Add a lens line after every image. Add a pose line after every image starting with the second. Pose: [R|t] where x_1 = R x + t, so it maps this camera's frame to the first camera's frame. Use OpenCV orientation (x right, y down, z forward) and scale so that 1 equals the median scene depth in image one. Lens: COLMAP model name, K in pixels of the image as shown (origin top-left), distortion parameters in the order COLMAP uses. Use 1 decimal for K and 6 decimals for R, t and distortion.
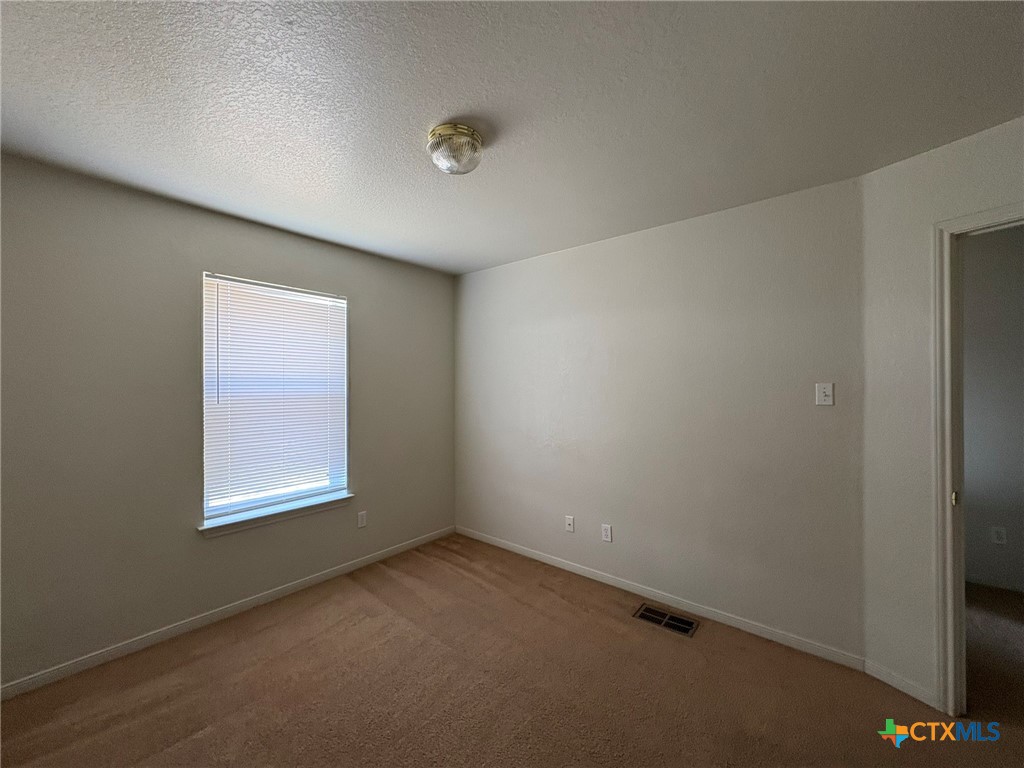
lens RADIAL K [[409.3, 0, 511.9], [0, 409.3, 385.7], [0, 0, 1]] dist [0.000952, 0.000573]
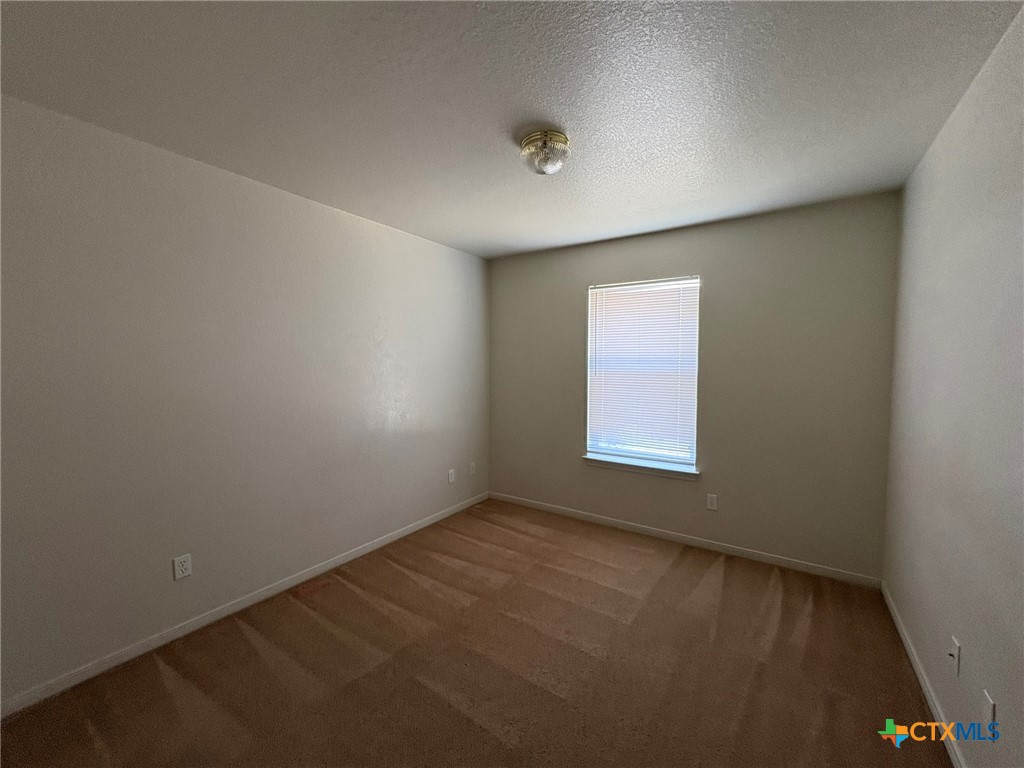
lens RADIAL K [[409.3, 0, 507.6], [0, 409.3, 382.9], [0, 0, 1]] dist [0.000952, 0.000573]
pose [[0.099535, 0.050611, -0.993746, 0.621647], [-0.005866, 0.998718, 0.050277, -0.002429], [0.995017, 0.000825, 0.099704, 0.486404]]
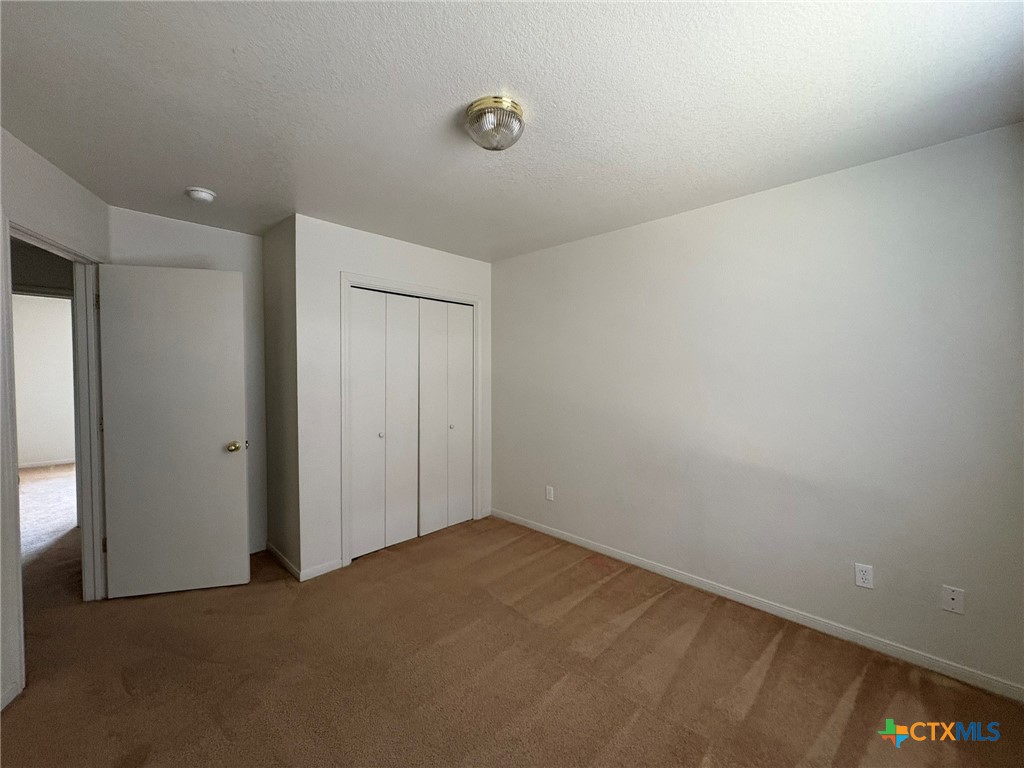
lens RADIAL K [[409.3, 0, 505.3], [0, 409.3, 381.8], [0, 0, 1]] dist [0.000952, 0.000573]
pose [[-0.997757, -0.000078, 0.066935, -0.138771], [0.002401, 0.999314, 0.036953, -0.008758], [-0.066892, 0.037031, -0.997073, 1.227175]]
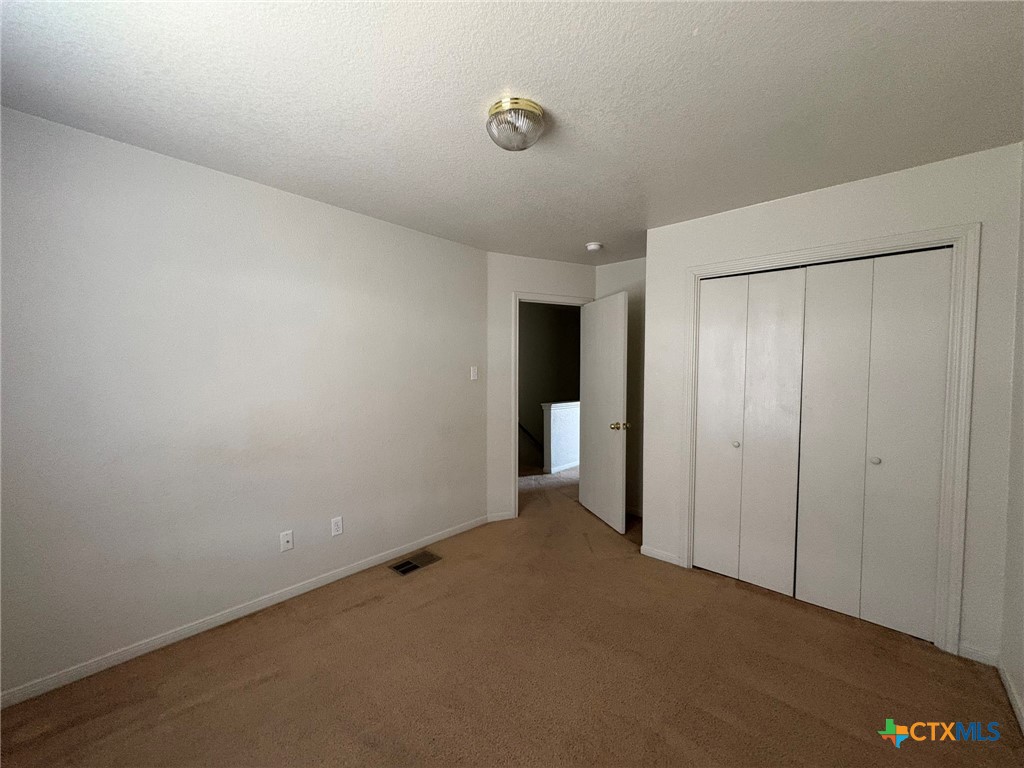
lens RADIAL K [[409.3, 0, 506.1], [0, 409.3, 382.8], [0, 0, 1]] dist [0.000952, 0.000573]
pose [[0.035539, -0.028888, 0.998951, -0.712161], [0.000183, 0.999582, 0.028899, 0.007579], [-0.999368, -0.000844, 0.035529, 0.615630]]
